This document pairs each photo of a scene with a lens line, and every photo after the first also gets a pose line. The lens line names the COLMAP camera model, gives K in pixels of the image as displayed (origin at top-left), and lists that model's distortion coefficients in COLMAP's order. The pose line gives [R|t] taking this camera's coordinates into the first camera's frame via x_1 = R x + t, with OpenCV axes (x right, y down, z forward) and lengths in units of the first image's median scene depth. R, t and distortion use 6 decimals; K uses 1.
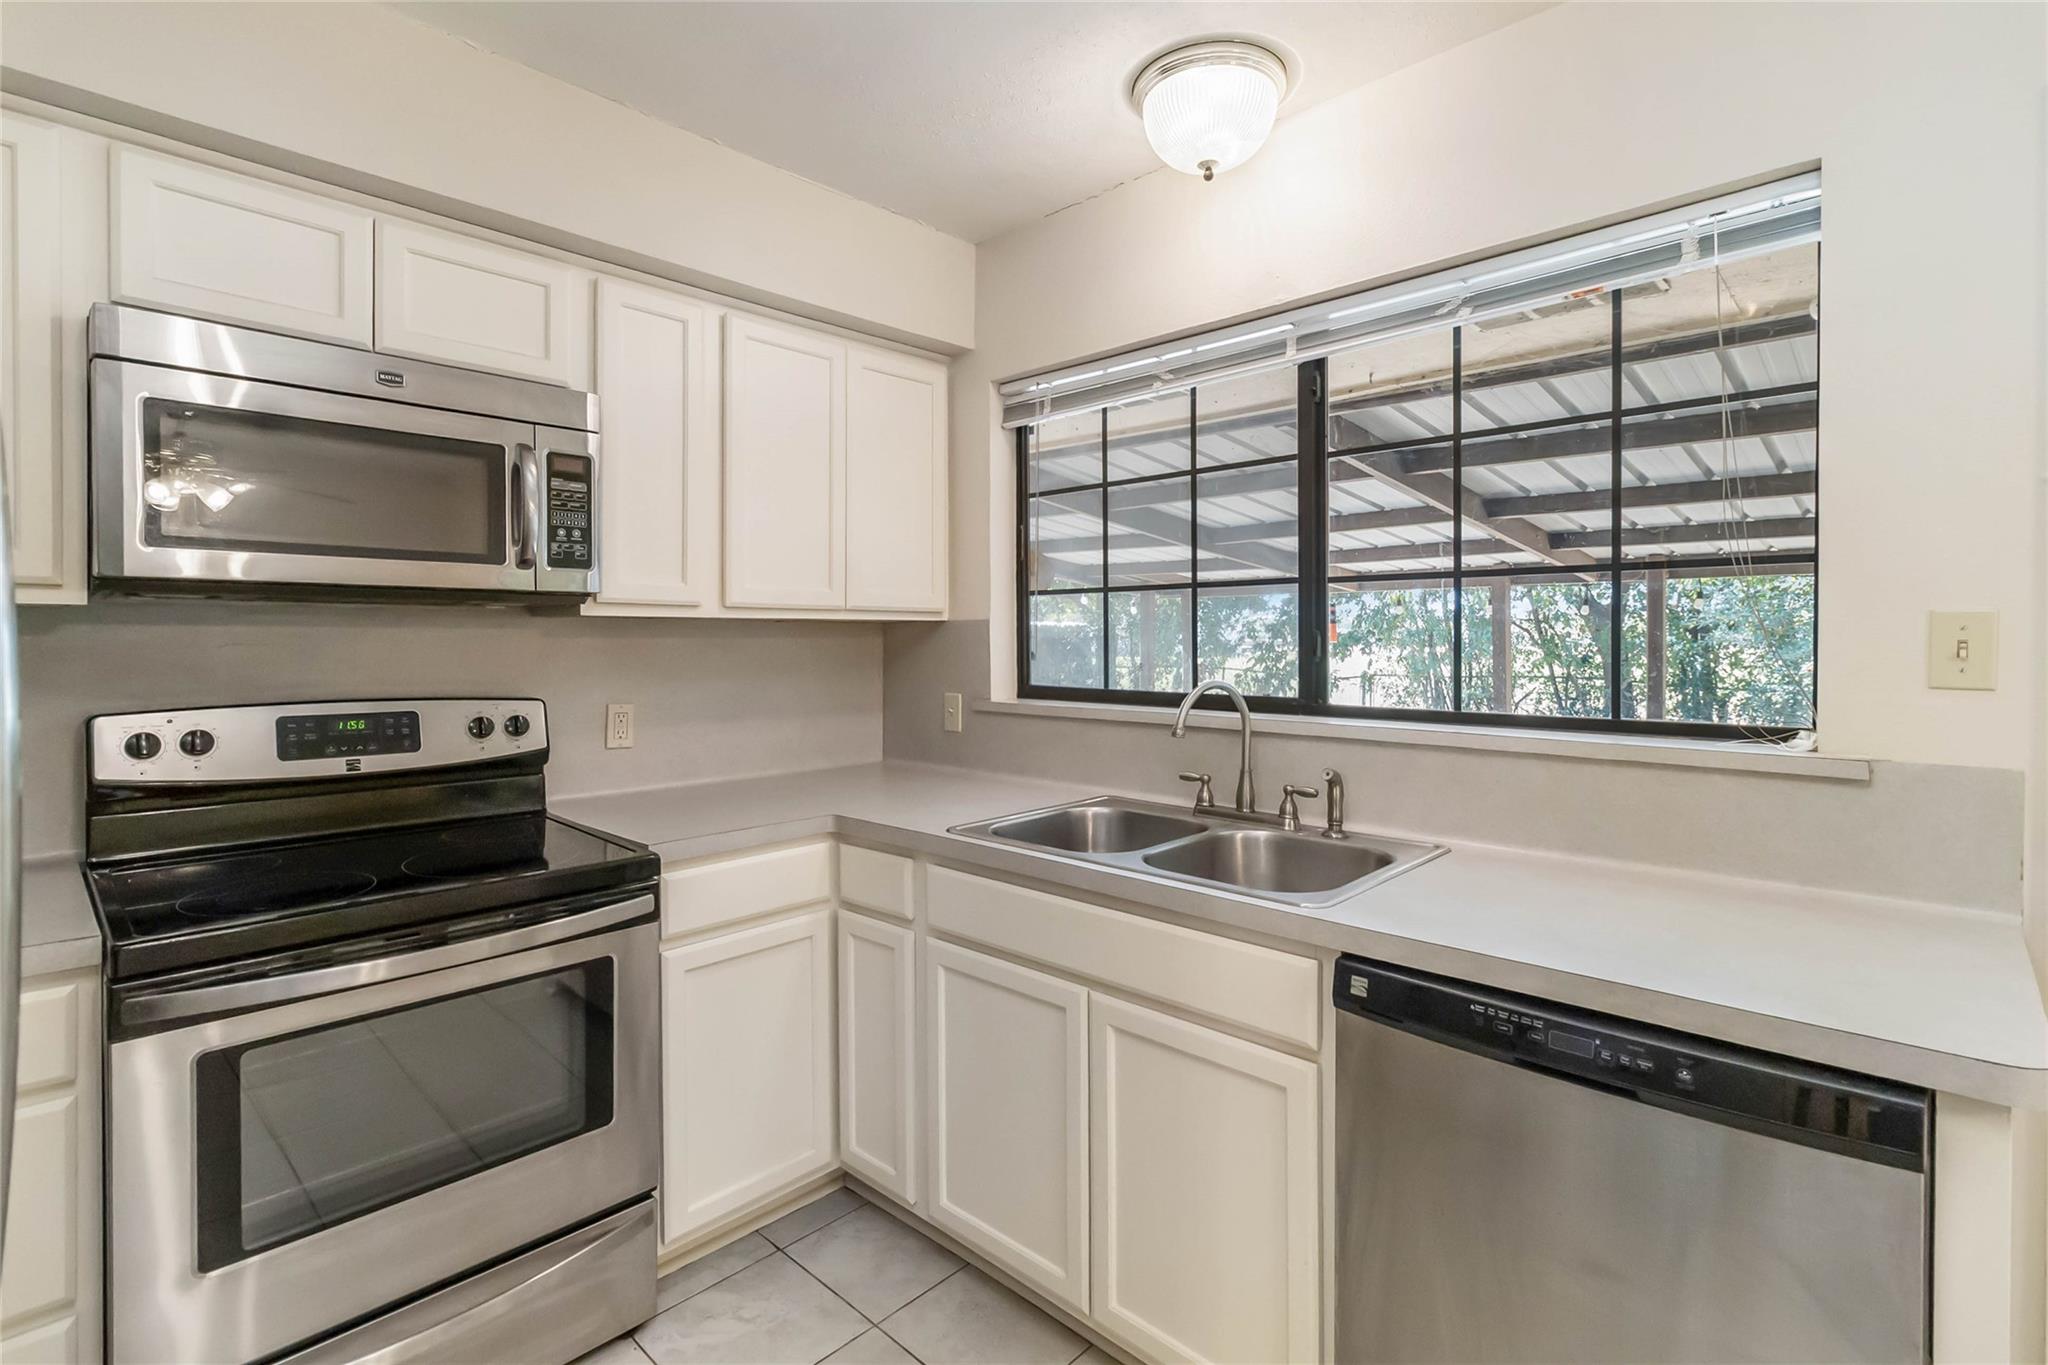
lens RADIAL K [[955.0, 0, 1022.6], [0, 955.0, 642.5], [0, 0, 1]] dist [0.002012, -0.000172]
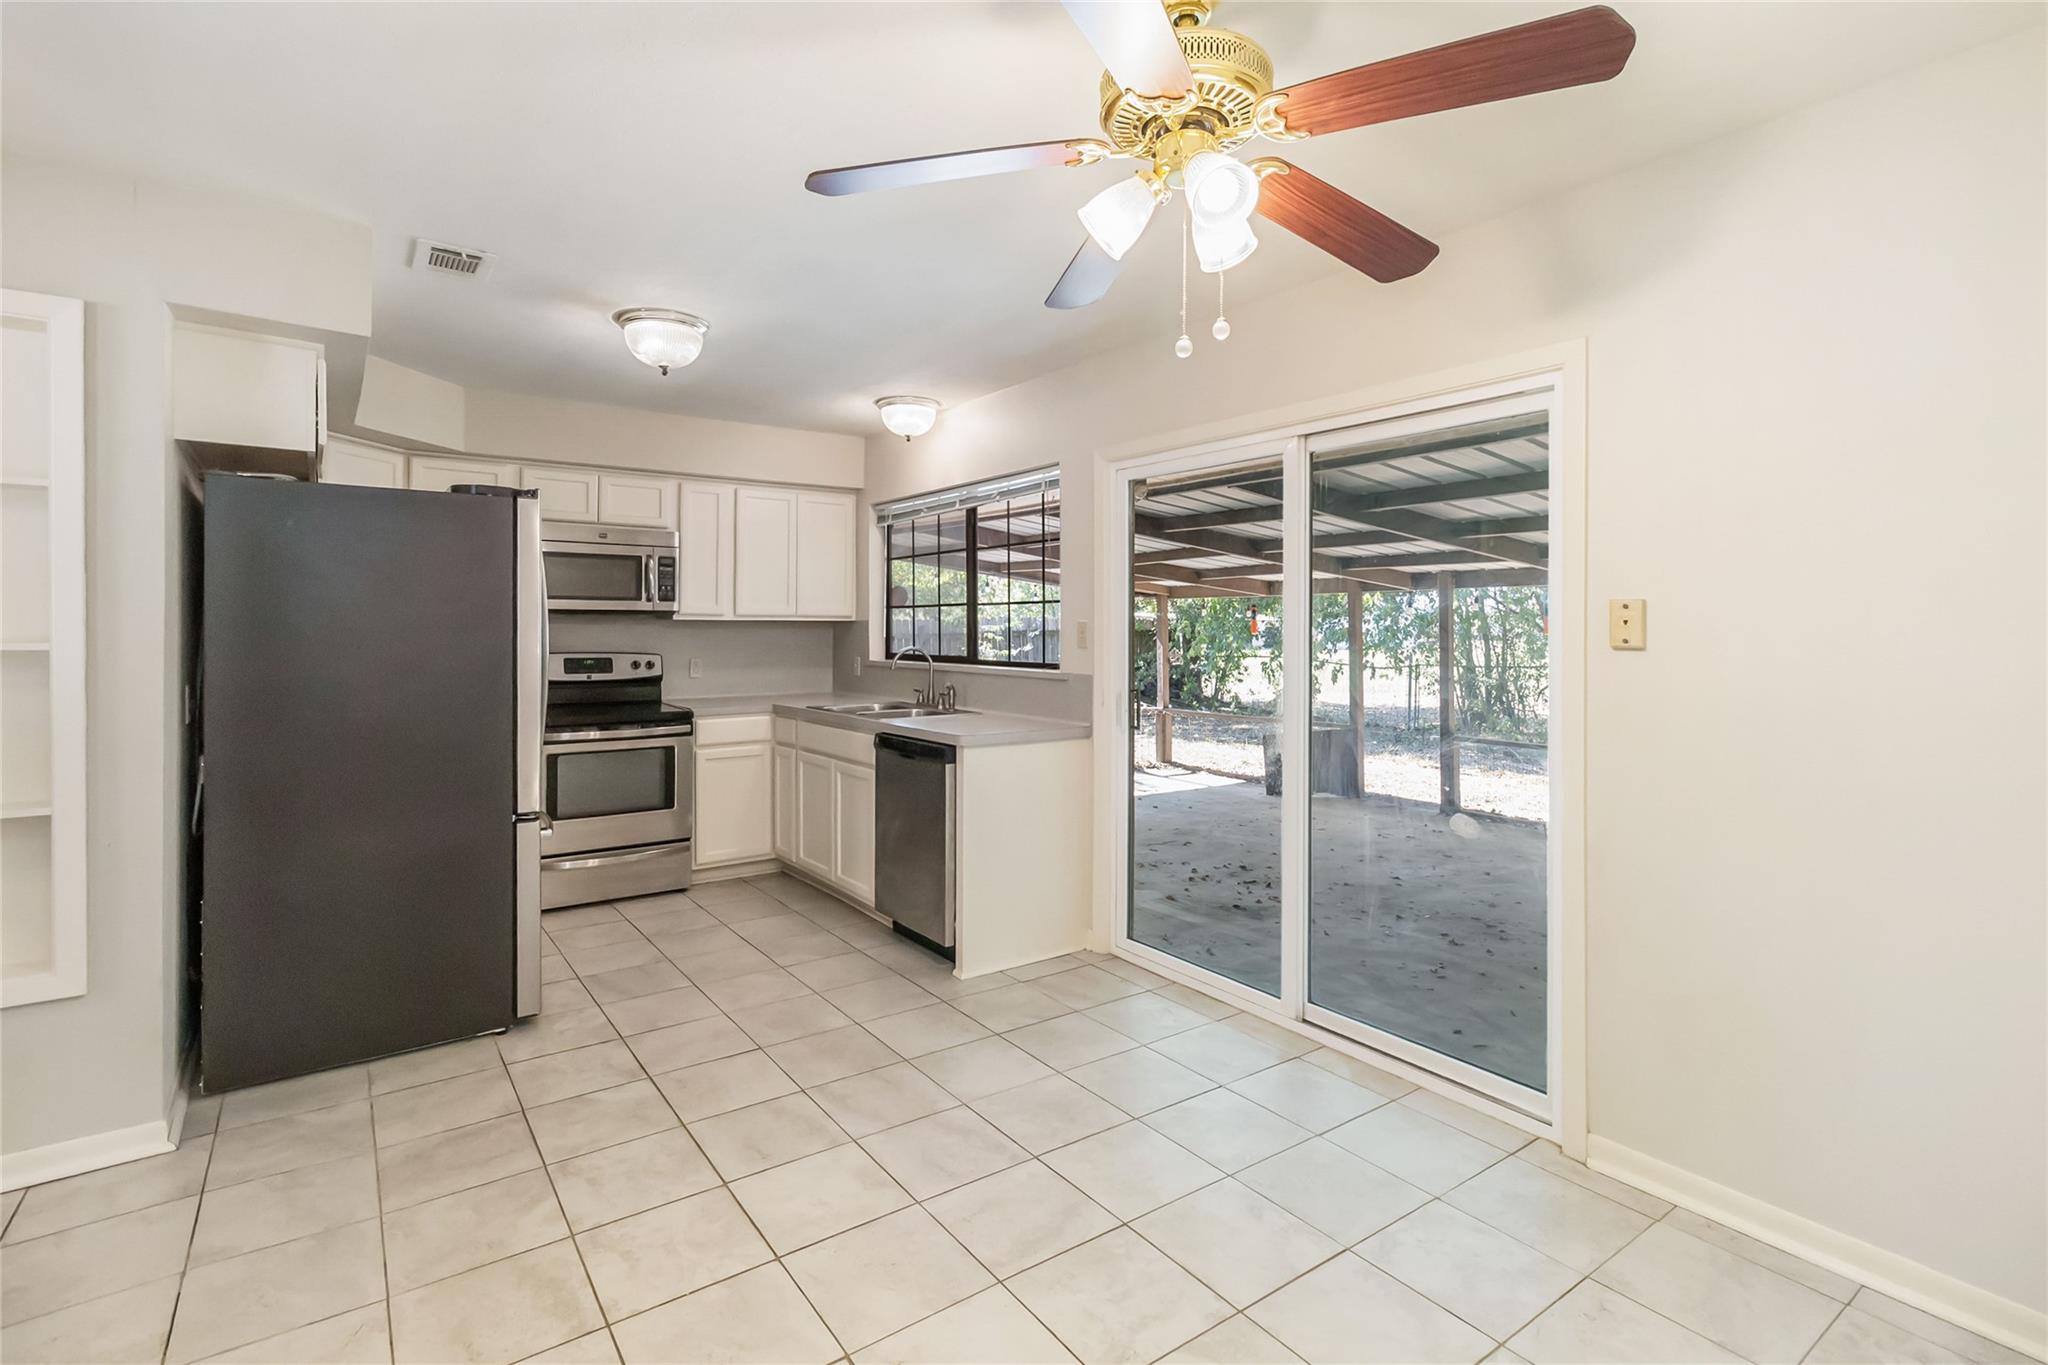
lens RADIAL K [[970.2, 0, 1029.5], [0, 970.2, 621.4], [0, 0, 1]] dist [0.001462, -0.000133]
pose [[0.983724, 0.002867, -0.179662, 0.933130], [-0.005192, 0.999909, -0.012474, 0.002933], [0.179610, 0.013204, 0.983649, -1.356147]]
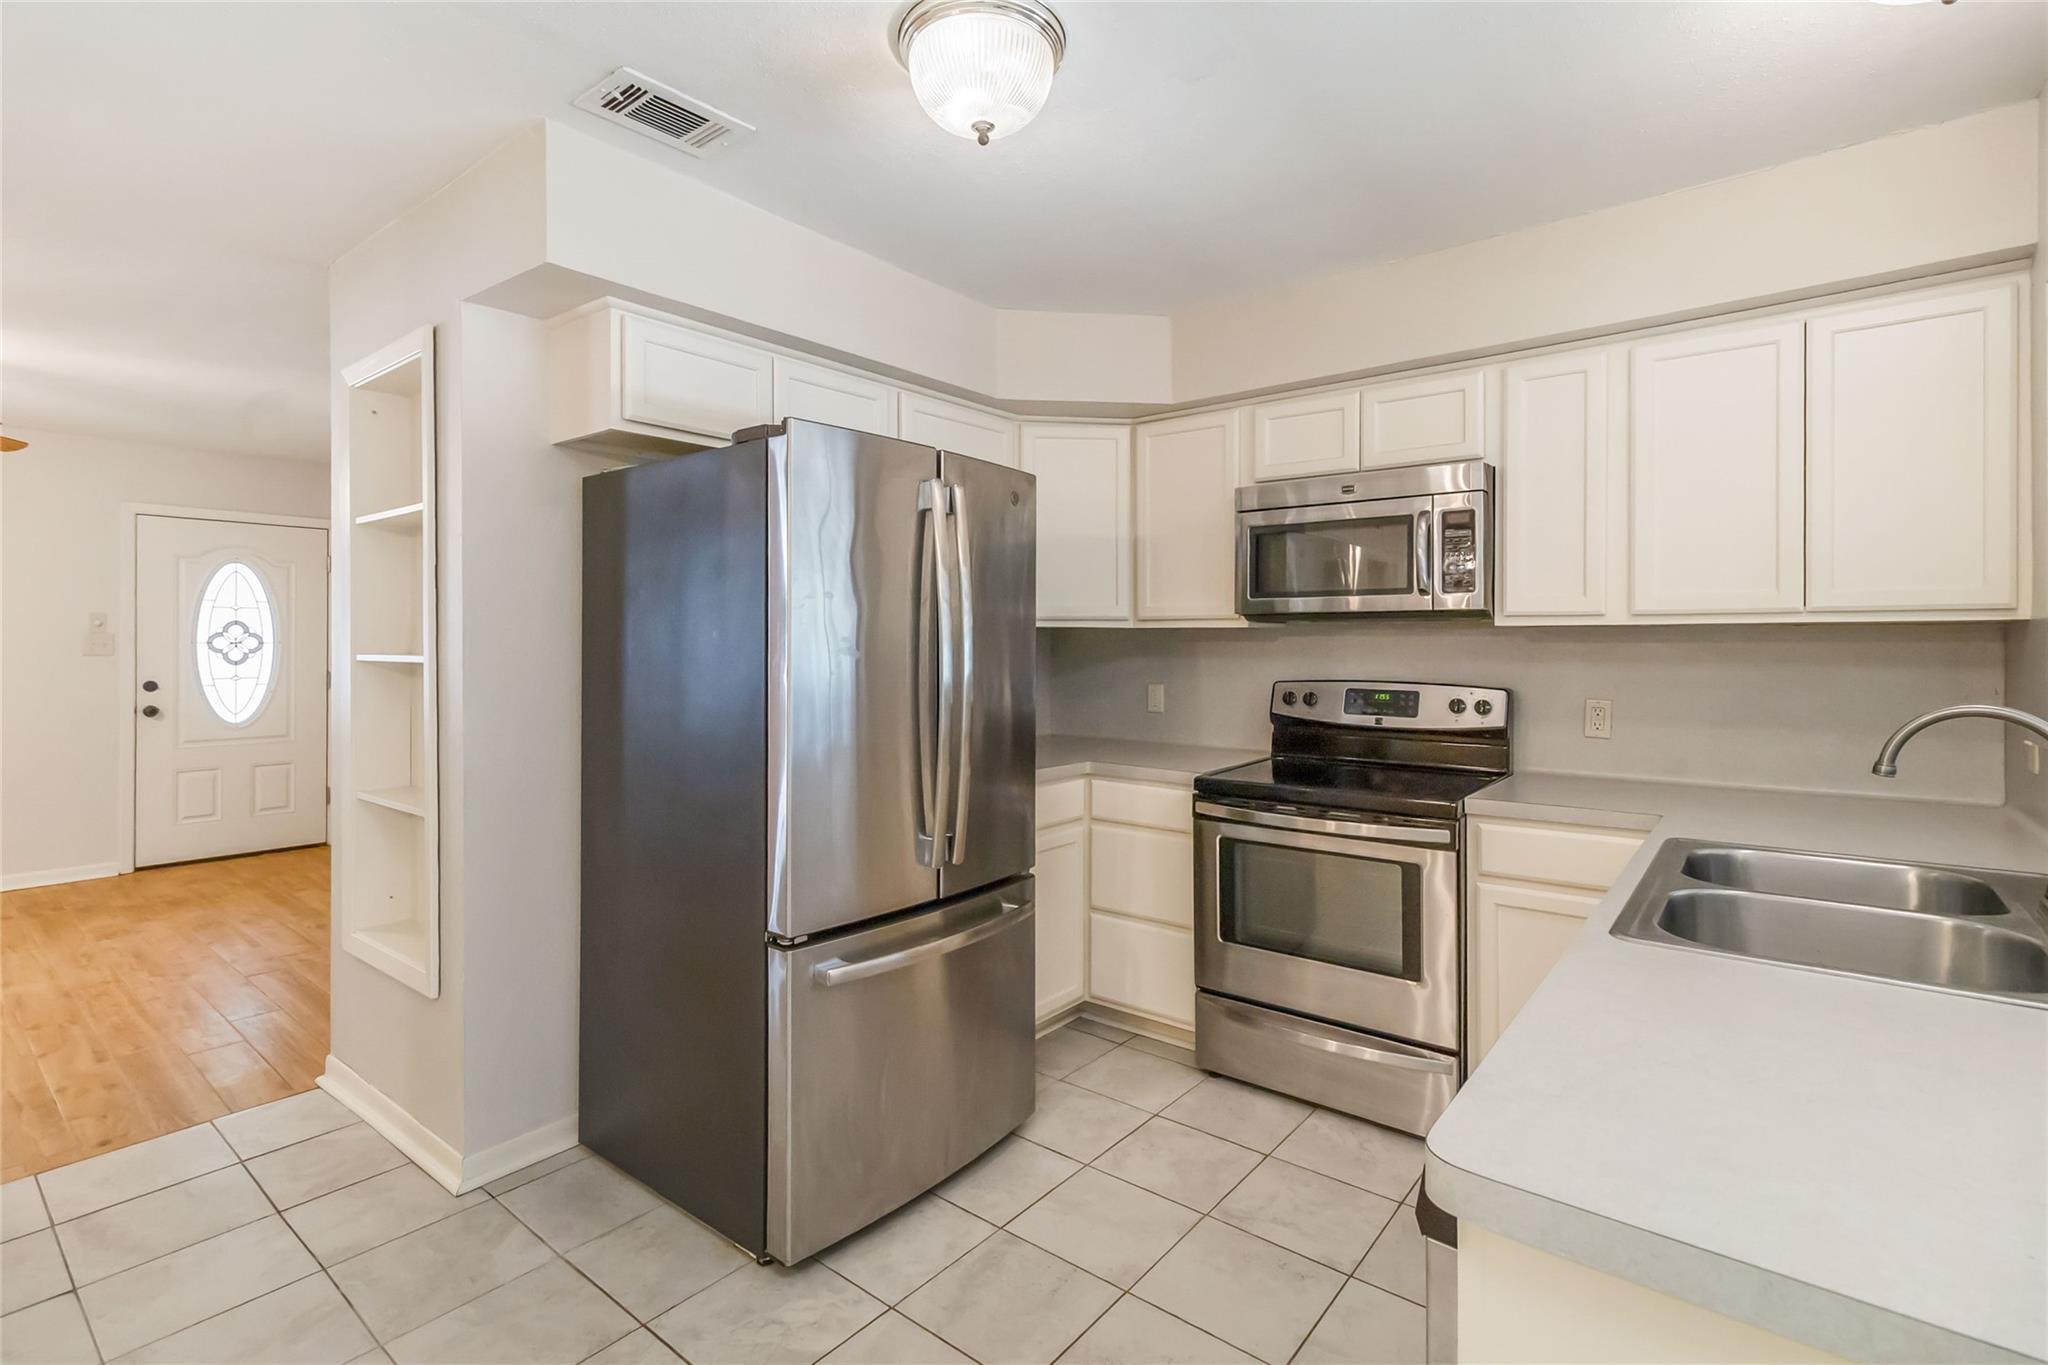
lens RADIAL K [[957.6, 0, 1020.9], [0, 957.6, 632.7], [0, 0, 1]] dist [0.002871, -0.000917]
pose [[0.079270, -0.008552, -0.996816, 0.847765], [-0.006044, 0.999941, -0.009059, -0.003275], [0.996835, 0.006742, 0.079214, 0.255693]]
